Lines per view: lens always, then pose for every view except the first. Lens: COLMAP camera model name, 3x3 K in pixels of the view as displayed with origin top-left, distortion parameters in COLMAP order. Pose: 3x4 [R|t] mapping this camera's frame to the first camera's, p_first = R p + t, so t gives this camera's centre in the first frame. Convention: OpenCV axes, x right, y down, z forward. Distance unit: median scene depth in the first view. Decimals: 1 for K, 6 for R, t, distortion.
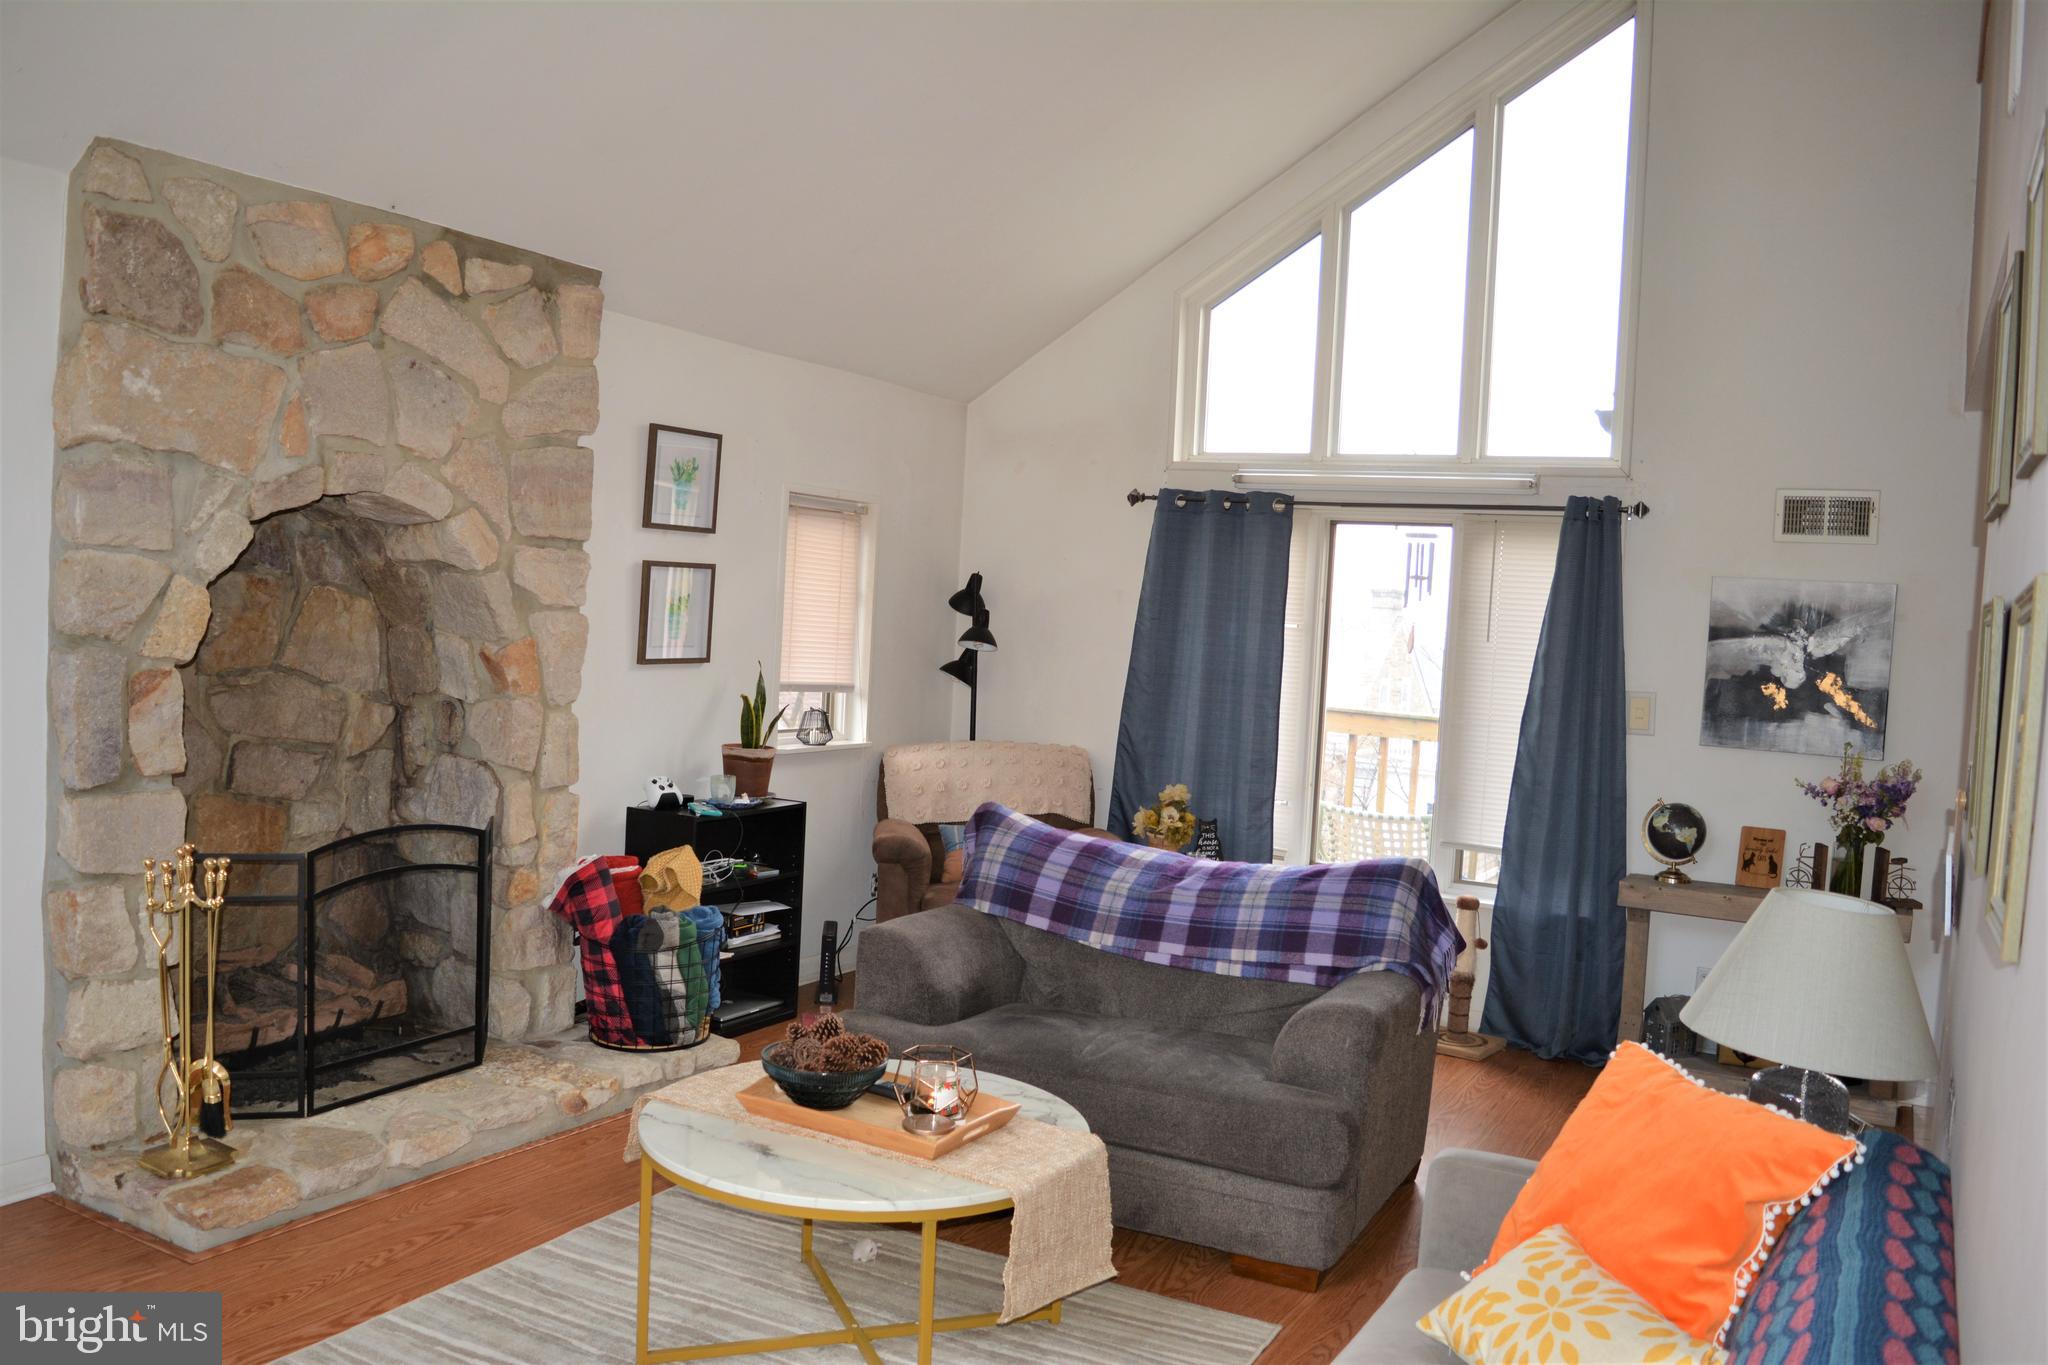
lens RADIAL K [[1610.2, 0, 1018.3], [0, 1610.2, 693.6], [0, 0, 1]] dist [-0.095194, 0.021026]
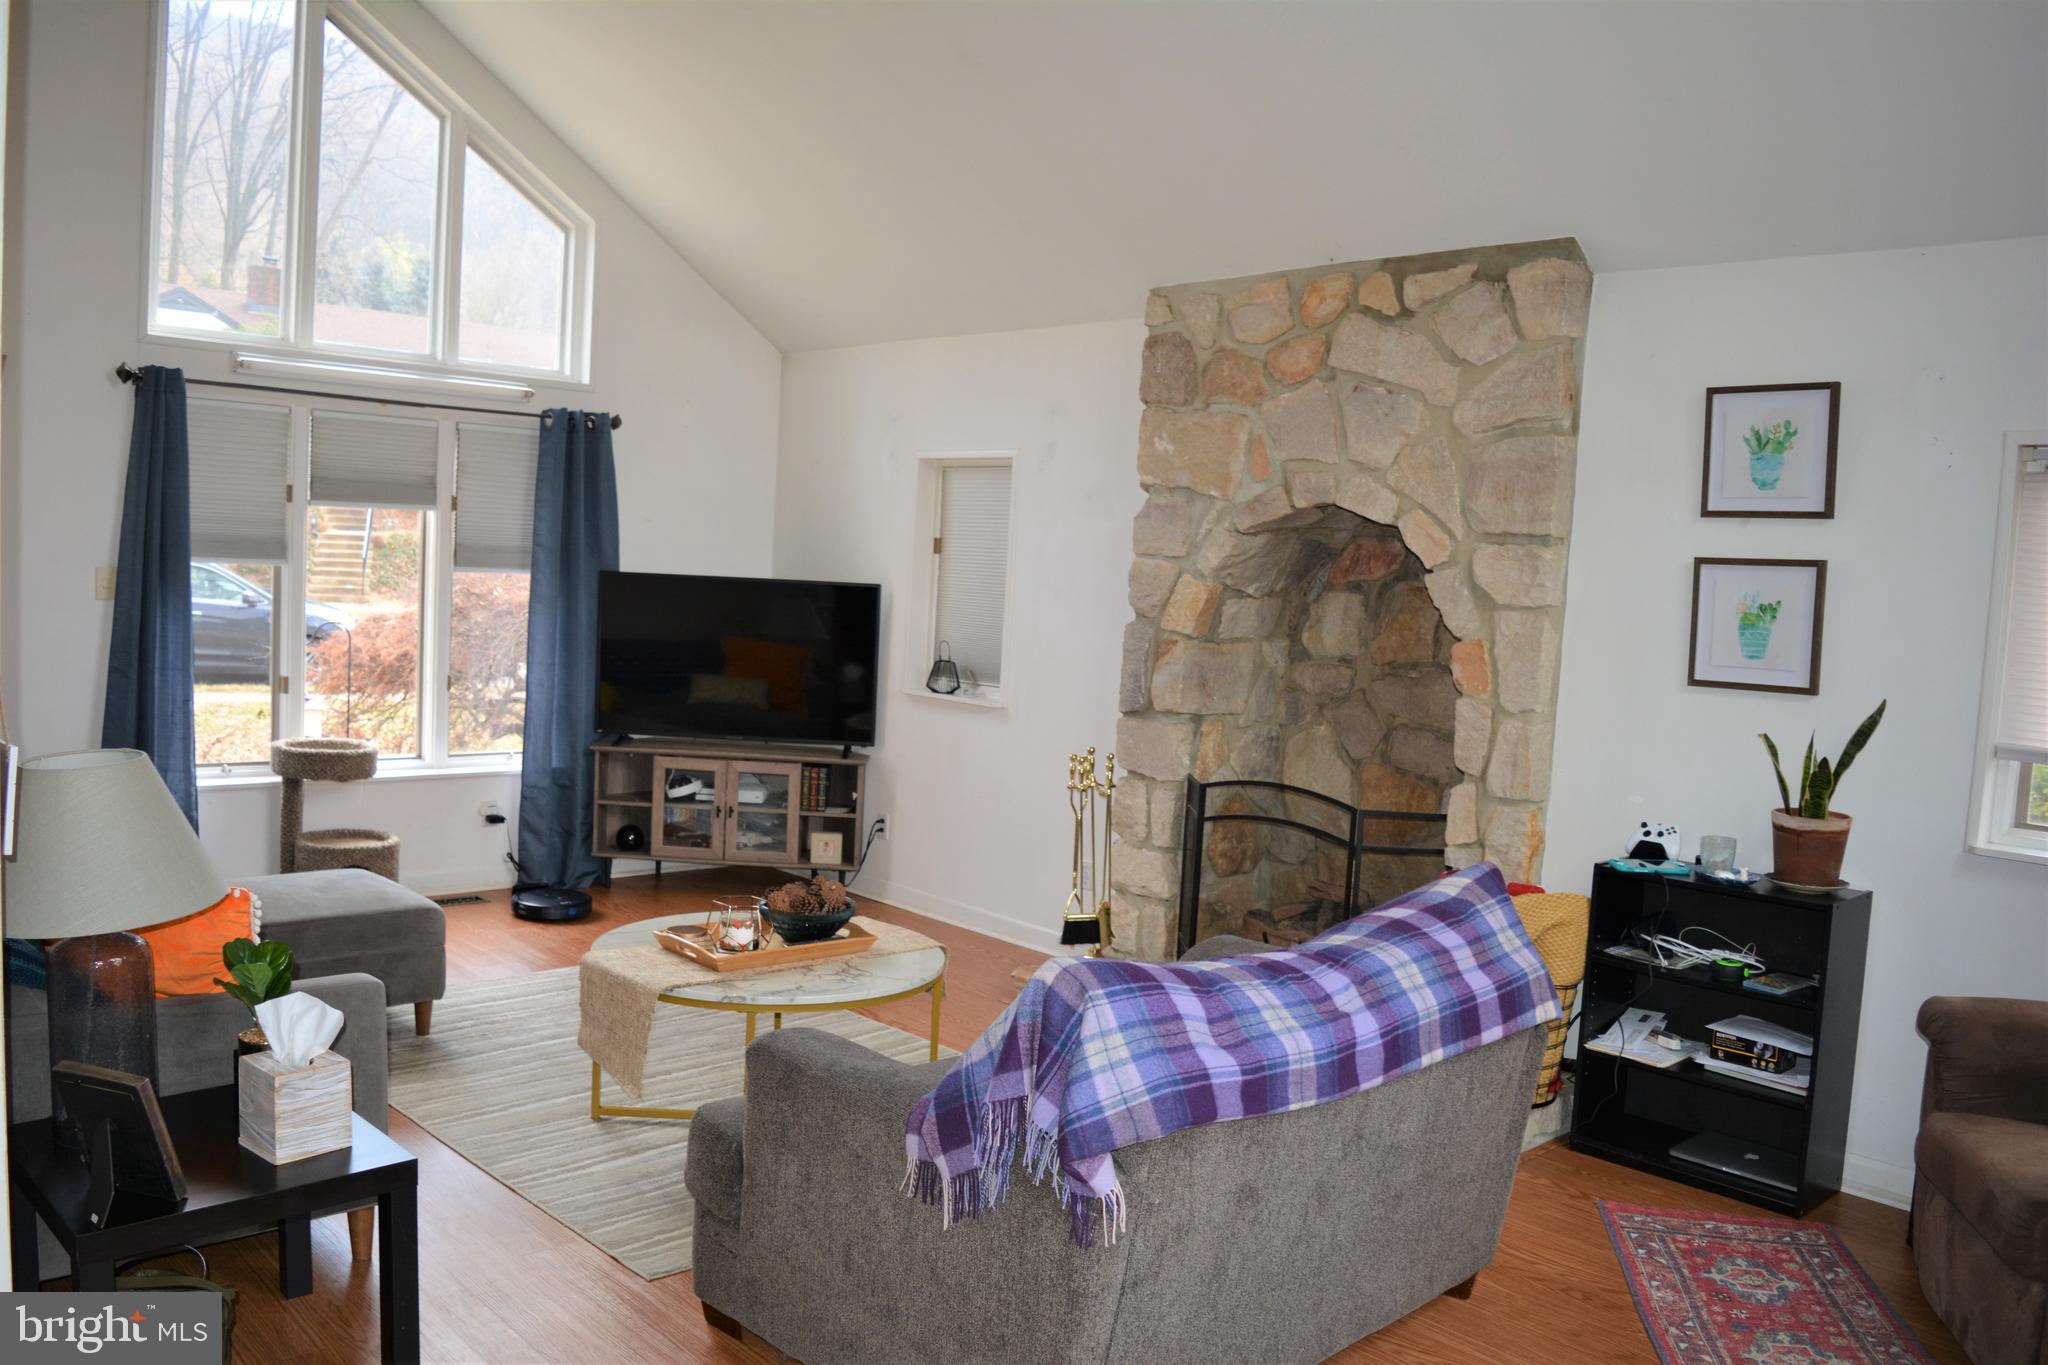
lens RADIAL K [[1610.2, 0, 1006.5], [0, 1610.2, 688.7], [0, 0, 1]] dist [-0.095194, 0.021026]
pose [[-0.310341, 0.003412, -0.950619, 0.713221], [-0.116818, 0.992278, 0.041698, -0.010897], [0.943420, 0.123990, -0.307546, 1.034571]]
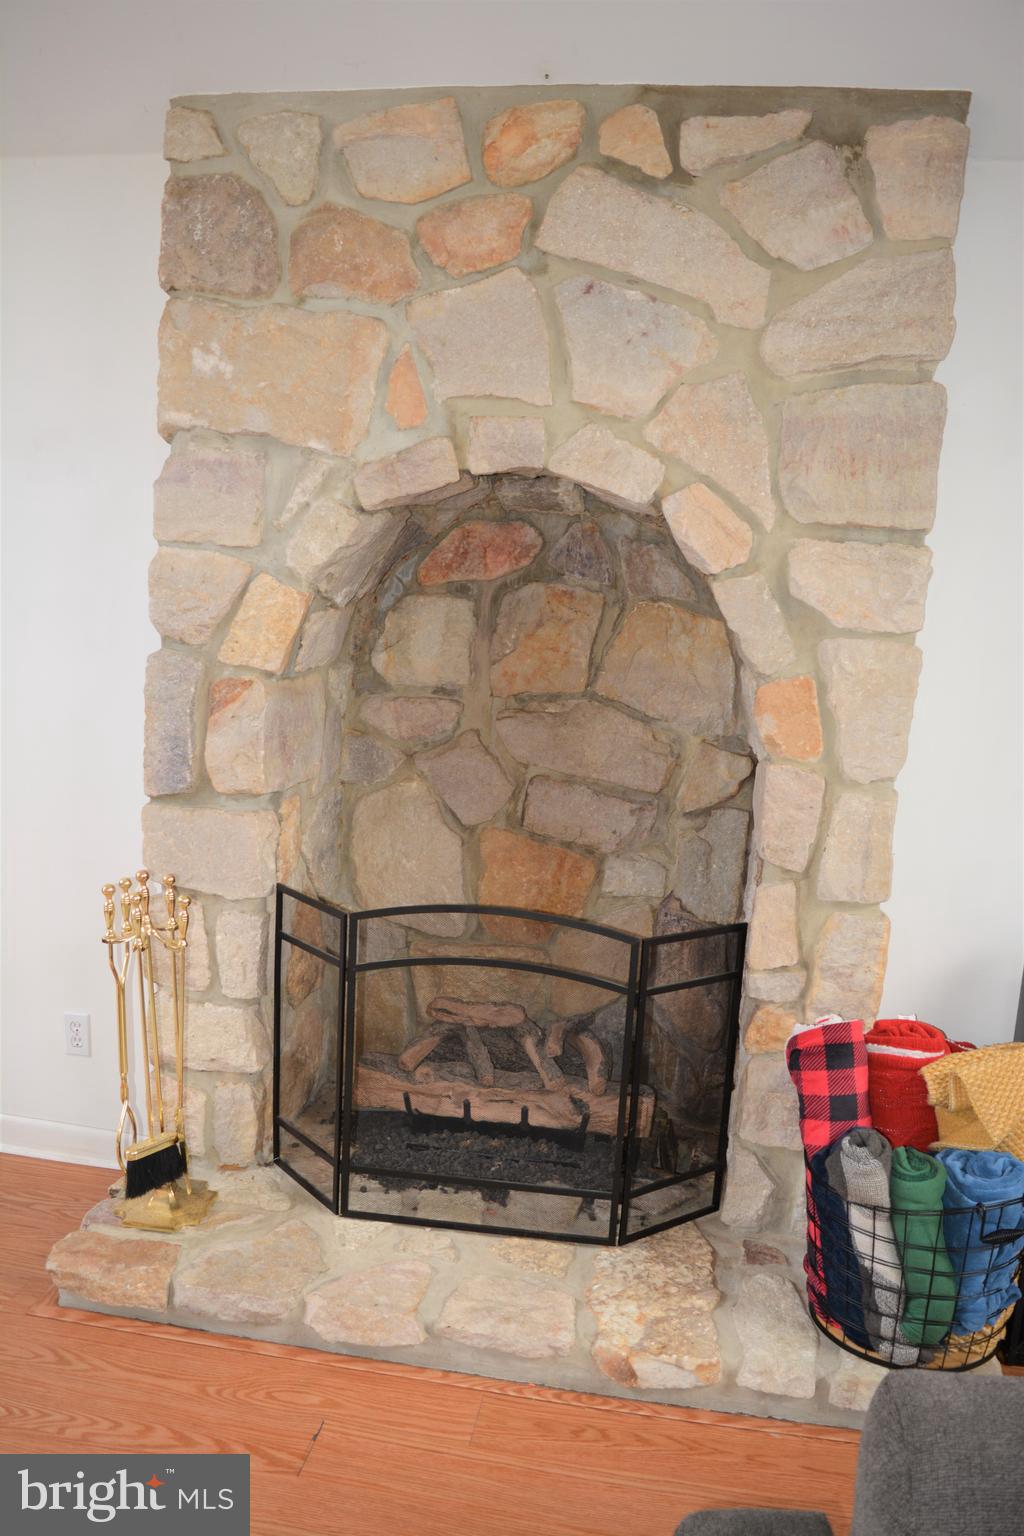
lens RADIAL K [[1207.6, 0, 521.4], [0, 1207.6, 780.0], [0, 0, 1]] dist [-0.095194, 0.021026]
pose [[0.350067, 0.118999, -0.929135, 0.128896], [-0.086676, 0.991757, 0.094363, -0.029041], [0.932706, 0.047501, 0.357496, 0.711203]]
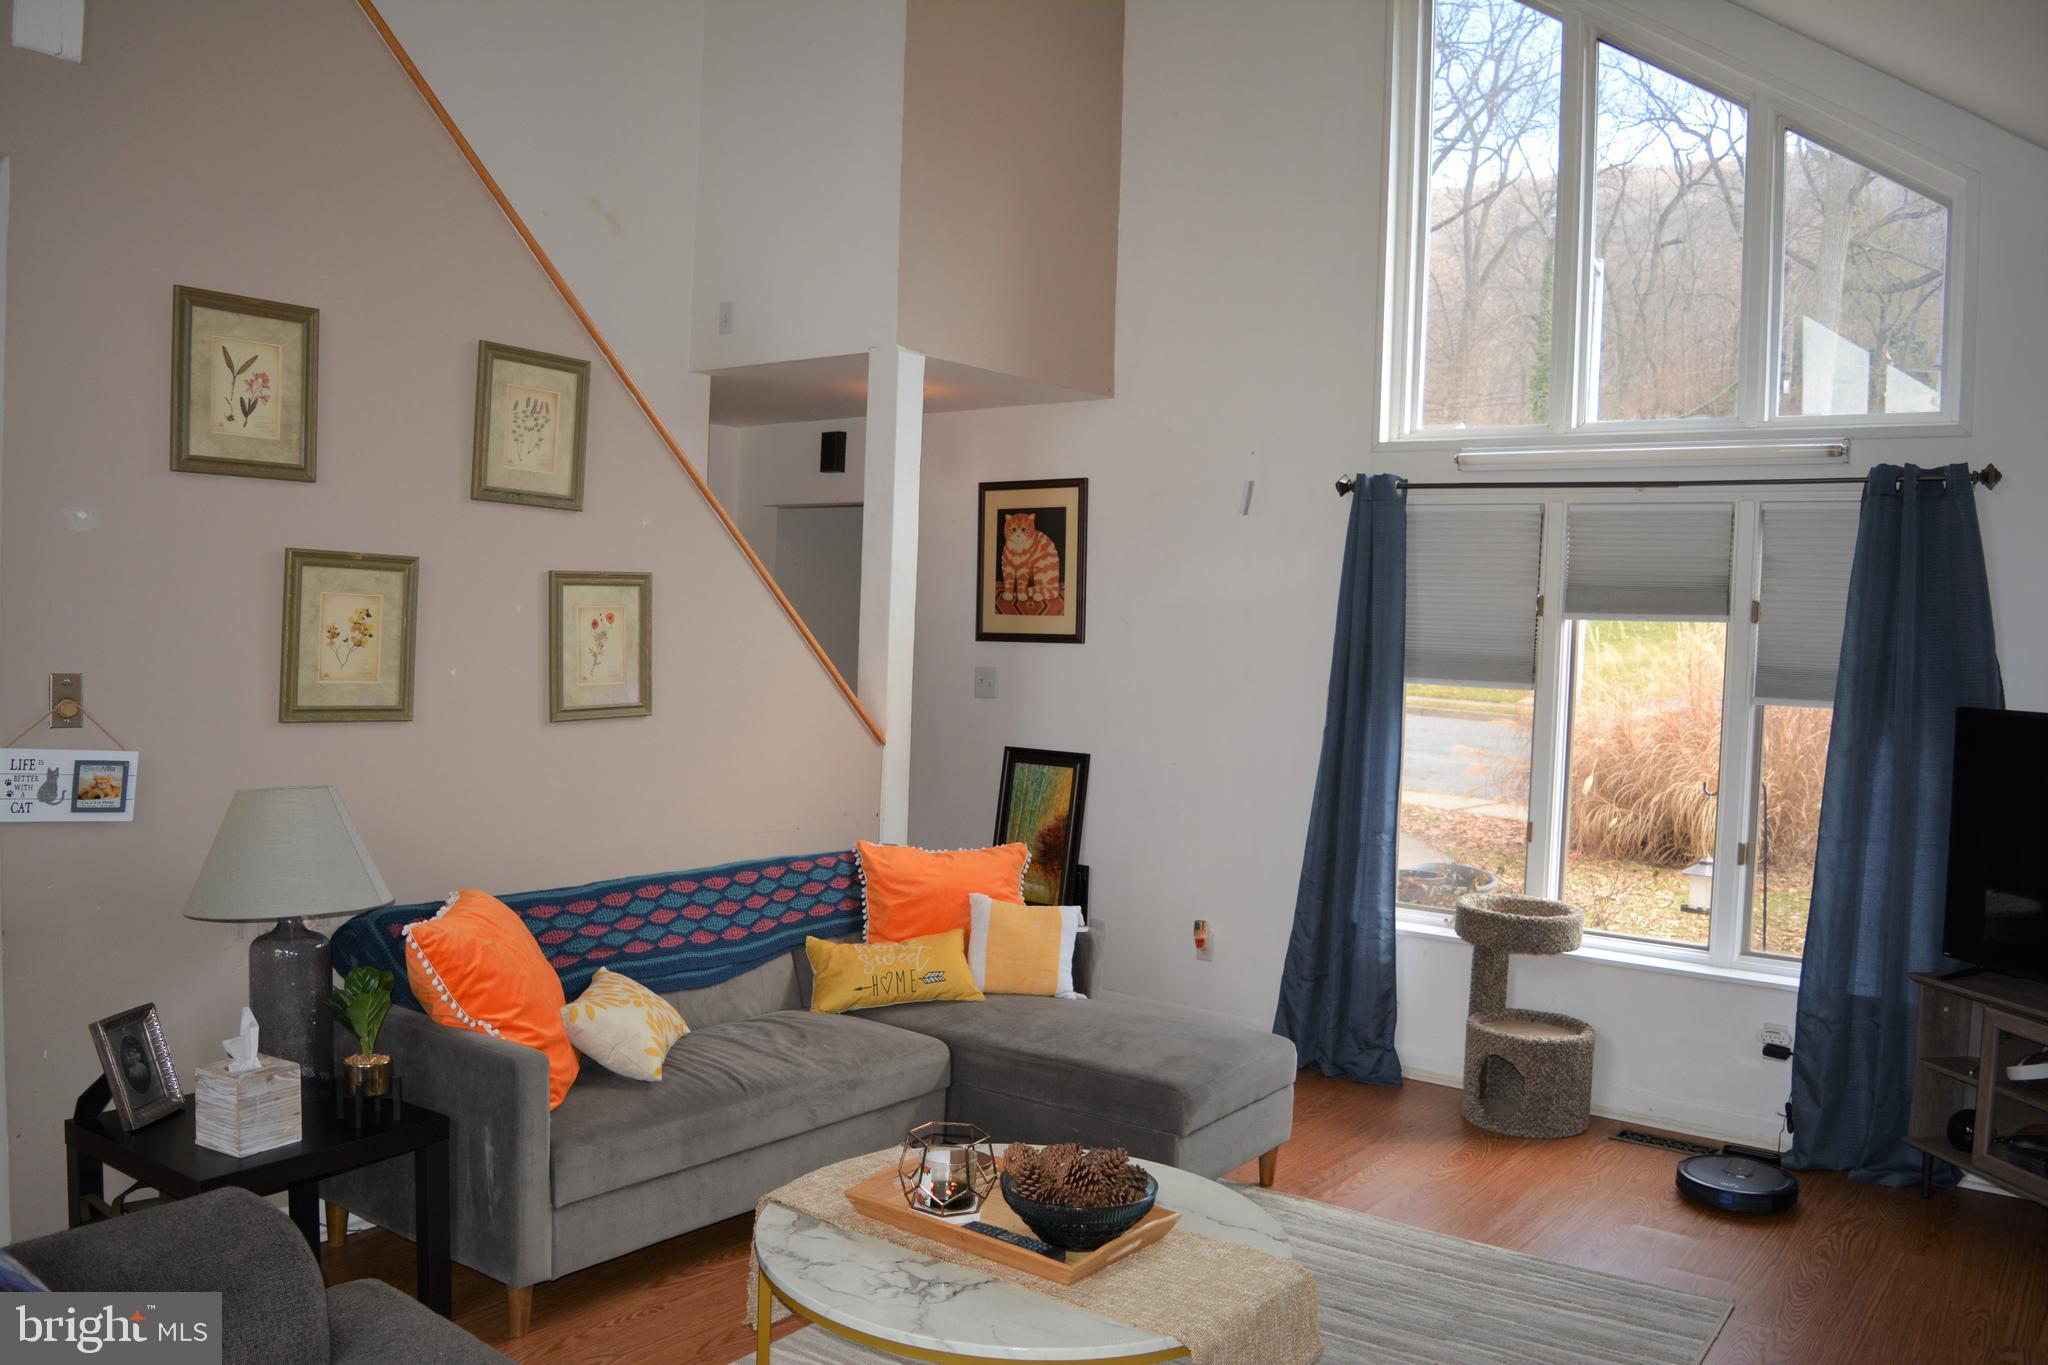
lens RADIAL K [[1610.2, 0, 1007.2], [0, 1610.2, 689.4], [0, 0, 1]] dist [-0.095194, 0.021026]
pose [[-0.986612, -0.097305, 0.130877, -0.112544], [-0.085003, 0.991695, 0.096522, -0.063894], [-0.139182, 0.084105, -0.986689, 1.206504]]
